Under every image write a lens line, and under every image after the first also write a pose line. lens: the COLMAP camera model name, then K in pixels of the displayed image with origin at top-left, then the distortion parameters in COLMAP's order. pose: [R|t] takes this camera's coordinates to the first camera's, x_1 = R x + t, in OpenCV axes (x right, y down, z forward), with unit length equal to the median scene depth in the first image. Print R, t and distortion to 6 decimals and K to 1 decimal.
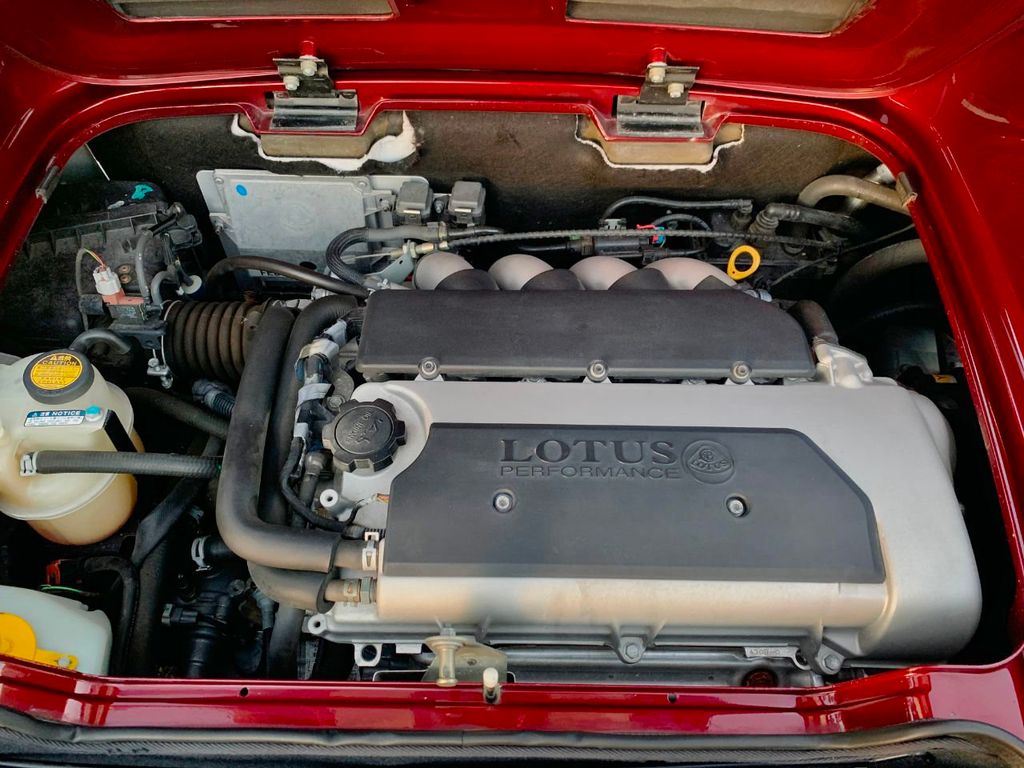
lens RADIAL K [[787.7, 0, 507.9], [0, 787.7, 378.7], [0, 0, 1]] dist [0.011362, -0.003859]
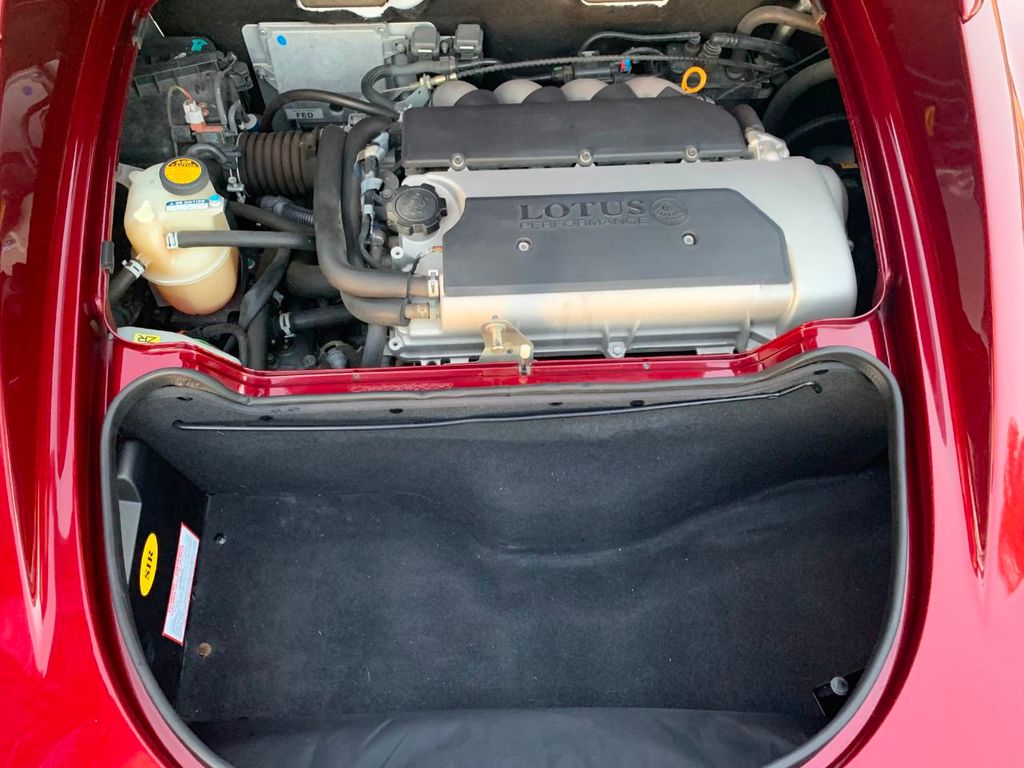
lens RADIAL K [[784.5, 0, 496.0], [0, 784.5, 380.0], [0, 0, 1]] dist [0.010786, -0.013403]
pose [[0.998170, -0.053751, 0.027710, -0.076544], [0.049889, 0.990899, 0.125020, 0.155194], [-0.034177, -0.123409, 0.991767, -0.293533]]
